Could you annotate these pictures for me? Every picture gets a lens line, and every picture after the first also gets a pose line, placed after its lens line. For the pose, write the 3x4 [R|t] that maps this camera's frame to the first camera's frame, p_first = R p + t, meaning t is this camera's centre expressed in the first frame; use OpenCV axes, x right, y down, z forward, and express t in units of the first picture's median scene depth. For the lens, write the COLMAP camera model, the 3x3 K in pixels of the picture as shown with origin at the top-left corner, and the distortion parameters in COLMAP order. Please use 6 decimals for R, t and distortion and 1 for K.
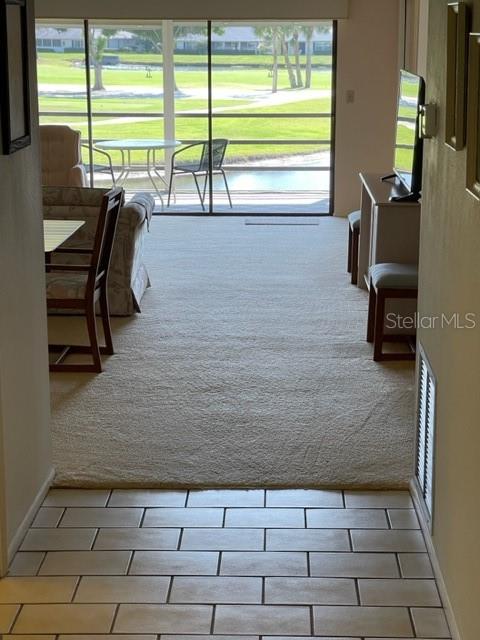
lens RADIAL K [[1267.3, 0, 240.0], [0, 1267.3, 320.0], [0, 0, 1]] dist [0.345322, 0.092858]
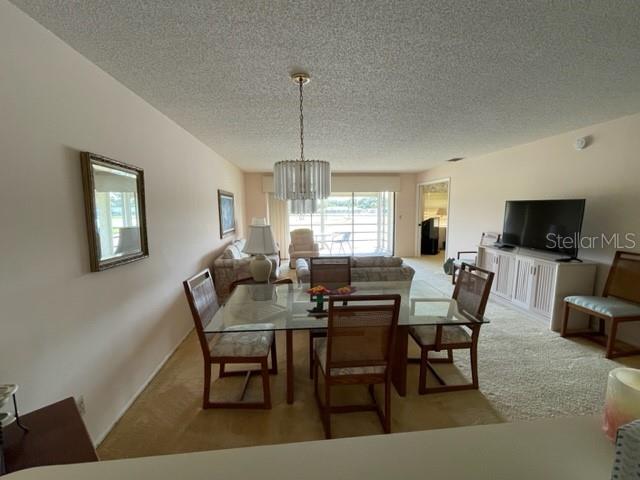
lens RADIAL K [[278.7, 0, 320.0], [0, 278.7, 240.0], [0, 0, 1]] dist [0.001224, 0.000271]
pose [[0.990780, -0.025024, 0.133152, -0.205213], [0.039550, 0.993409, -0.107588, -0.064243], [-0.129582, 0.111862, 0.985239, 0.424421]]
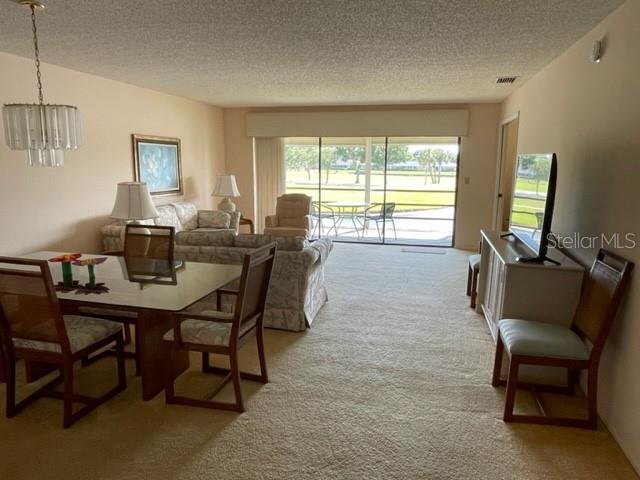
lens RADIAL K [[467.6, 0, 320.0], [0, 467.6, 240.0], [0, 0, 1]] dist [0.004101, -0.000391]
pose [[0.980966, 0.042146, -0.189553, 0.015932], [-0.053015, 0.997205, -0.052641, -0.055054], [0.186805, 0.061688, 0.980458, 0.377885]]
